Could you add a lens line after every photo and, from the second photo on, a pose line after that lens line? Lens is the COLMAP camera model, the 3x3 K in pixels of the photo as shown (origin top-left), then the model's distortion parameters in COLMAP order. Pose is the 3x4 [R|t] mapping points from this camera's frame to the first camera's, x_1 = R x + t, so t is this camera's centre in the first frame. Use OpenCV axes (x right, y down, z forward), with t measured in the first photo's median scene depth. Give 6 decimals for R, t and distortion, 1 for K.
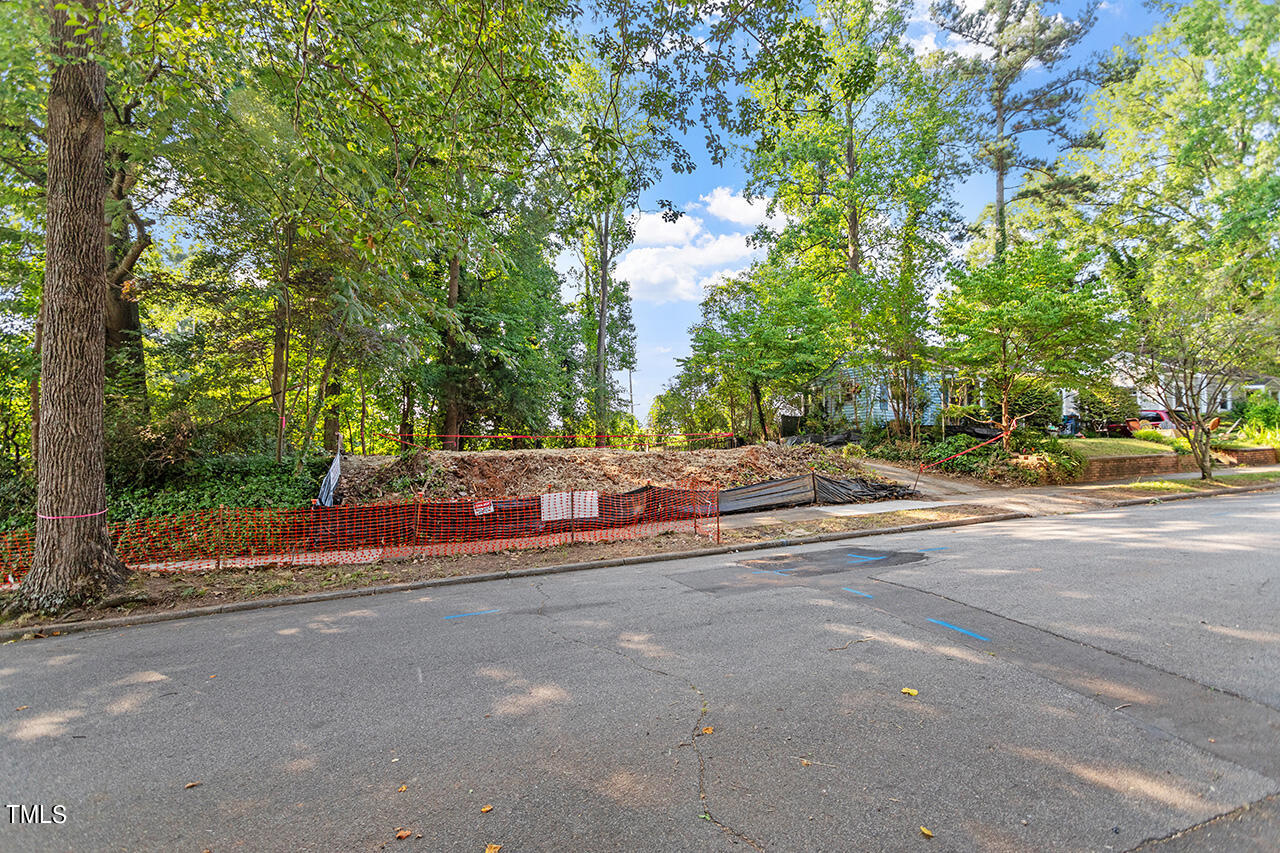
lens RADIAL K [[610.8, 0, 642.0], [0, 610.8, 437.7], [0, 0, 1]] dist [0.007746, -0.000044]
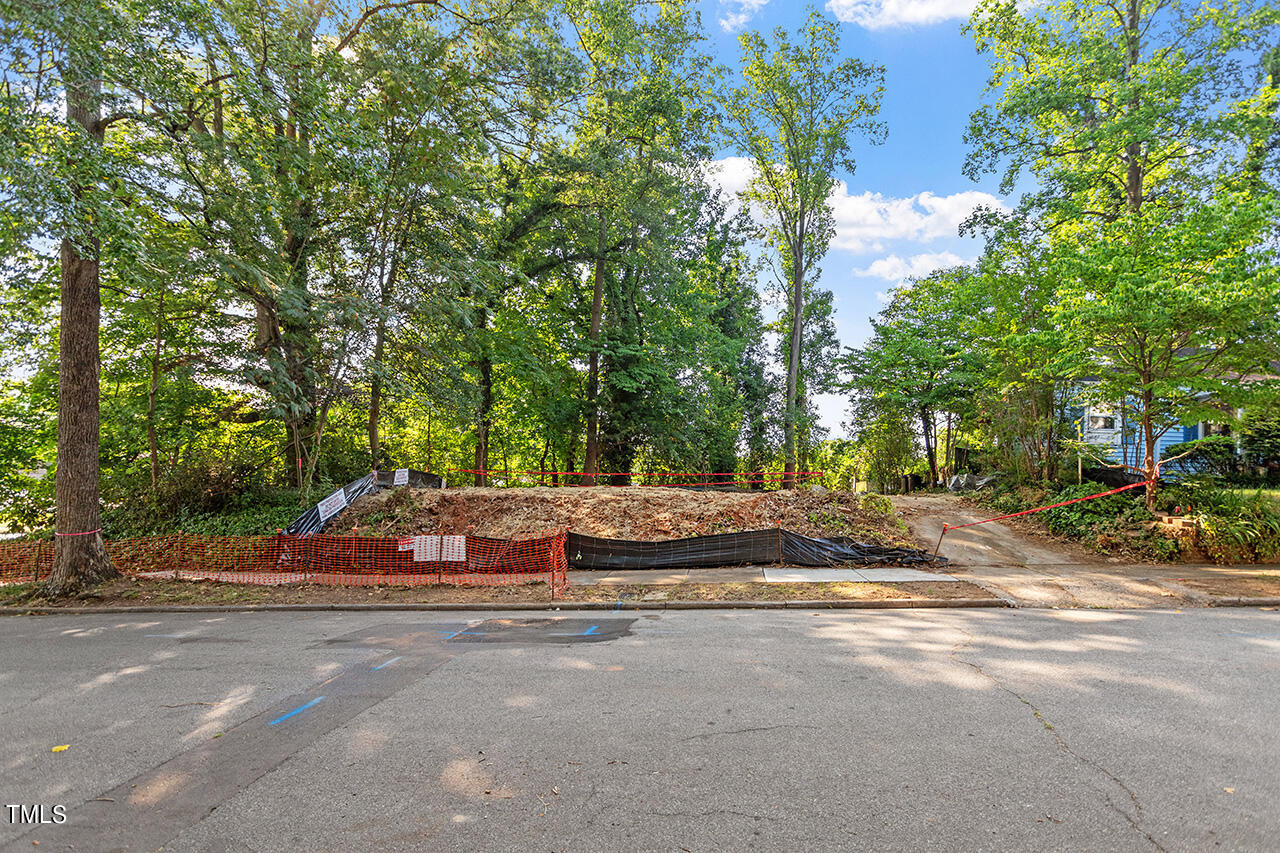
lens RADIAL K [[676.4, 0, 649.2], [0, 676.4, 434.5], [0, 0, 1]] dist [0.001773, 0.000302]
pose [[0.895666, -0.008489, -0.444647, 0.216071], [-0.011980, 0.998994, -0.043204, -0.010548], [0.444566, 0.044023, 0.894663, 0.039721]]
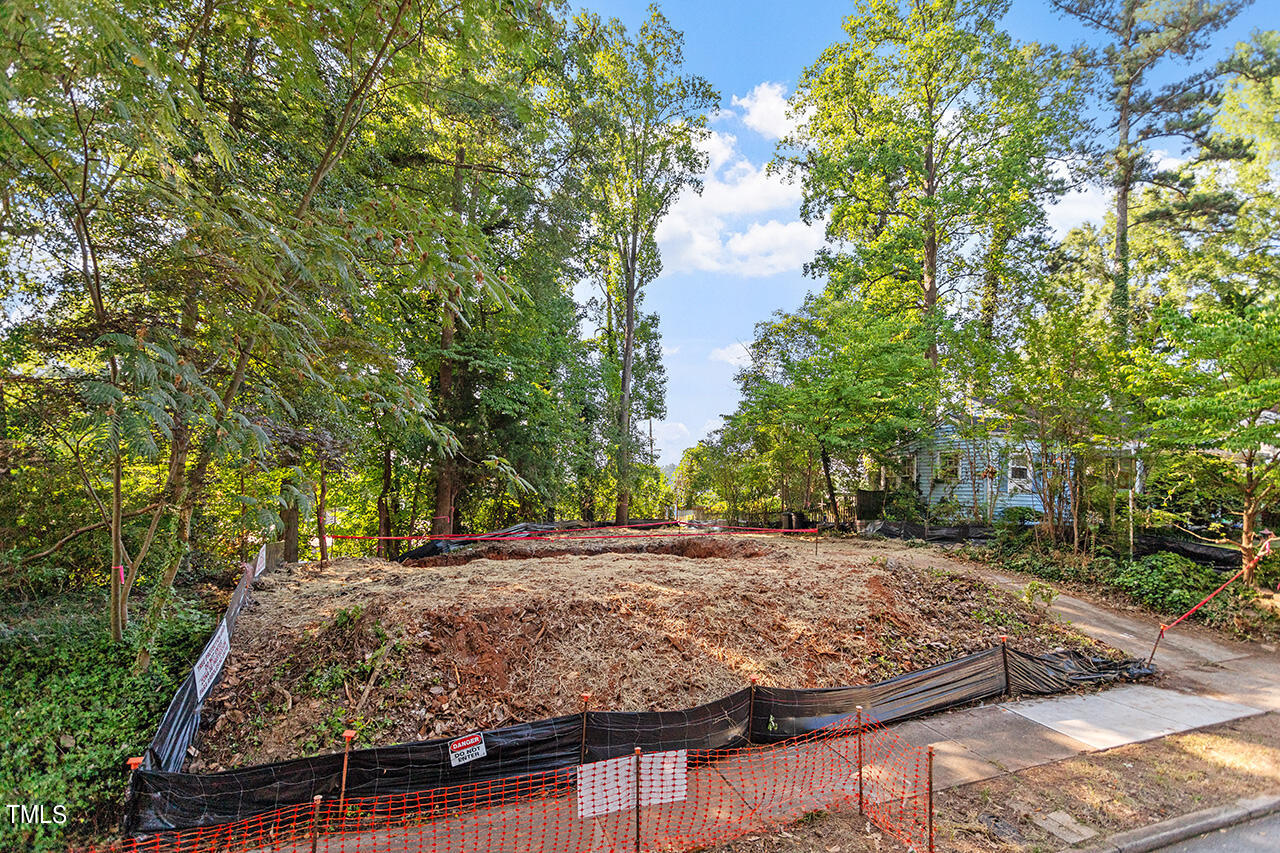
lens RADIAL K [[626.5, 0, 644.8], [0, 626.5, 484.6], [0, 0, 1]] dist [0.009599, -0.000665]
pose [[0.999771, 0.018258, -0.011129, -0.032582], [-0.018027, 0.999626, 0.020572, -0.045408], [0.011501, -0.020366, 0.999726, 0.147577]]
